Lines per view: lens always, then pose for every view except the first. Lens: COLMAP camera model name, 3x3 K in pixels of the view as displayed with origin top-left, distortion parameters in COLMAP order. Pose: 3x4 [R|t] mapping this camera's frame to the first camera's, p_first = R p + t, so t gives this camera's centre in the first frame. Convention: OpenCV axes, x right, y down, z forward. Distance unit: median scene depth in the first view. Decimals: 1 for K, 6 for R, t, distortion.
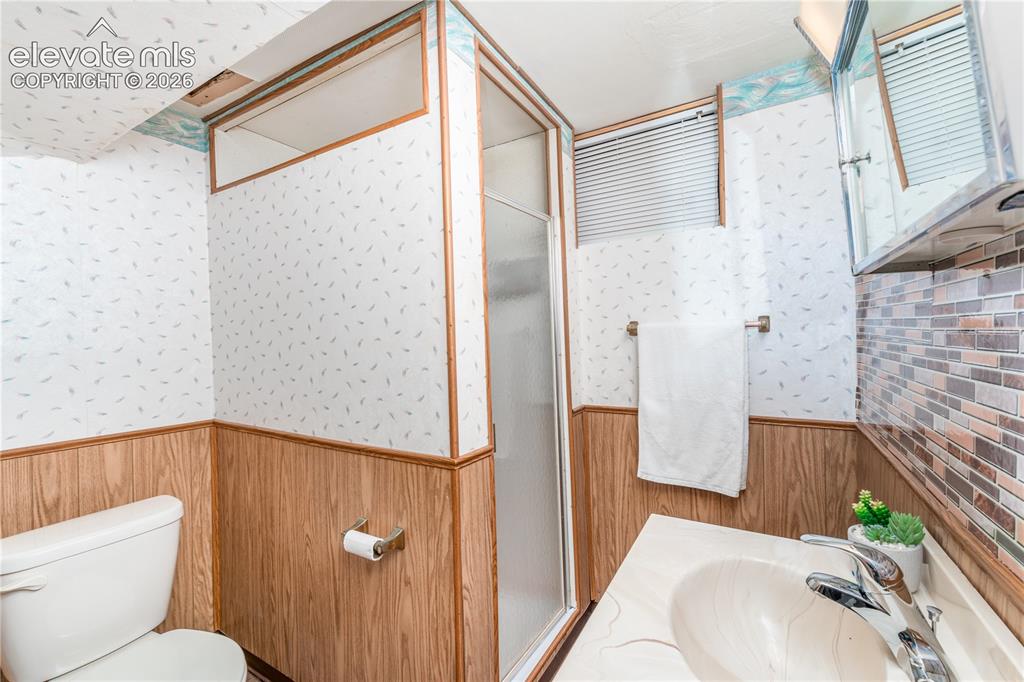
lens RADIAL K [[412.6, 0, 508.2], [0, 412.6, 338.3], [0, 0, 1]] dist [-0.000587, -0.000876]
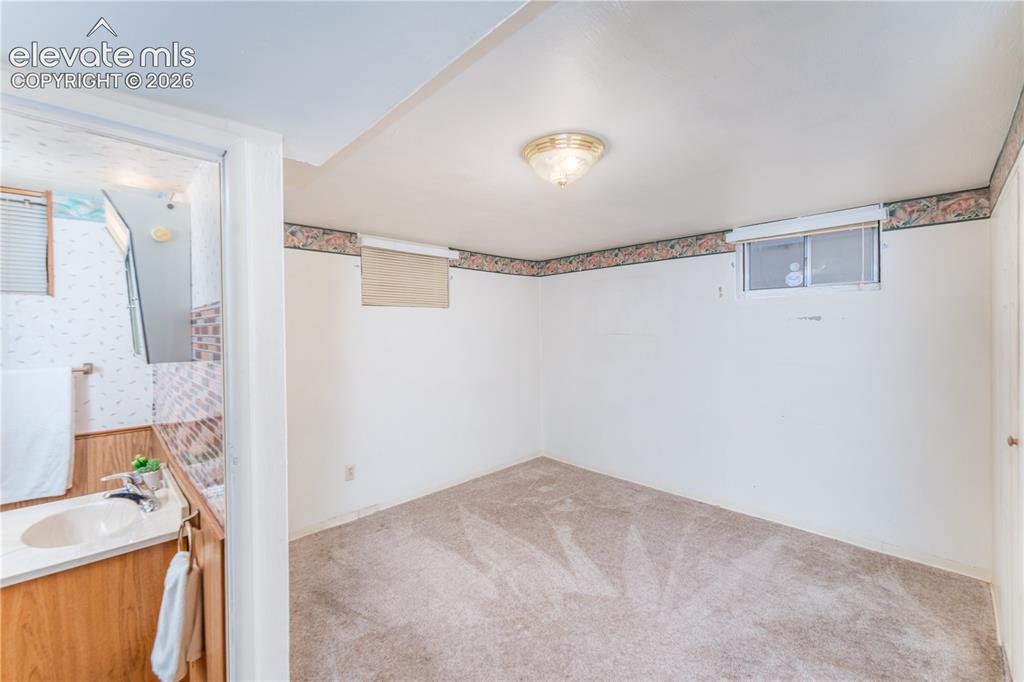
lens RADIAL K [[412.6, 0, 505.5], [0, 412.6, 337.9], [0, 0, 1]] dist [-0.000587, -0.000876]
pose [[0.239321, 0.008766, 0.970901, -0.458183], [0.004892, 0.999936, -0.010234, -0.127031], [-0.970928, 0.007198, 0.239263, -0.812121]]
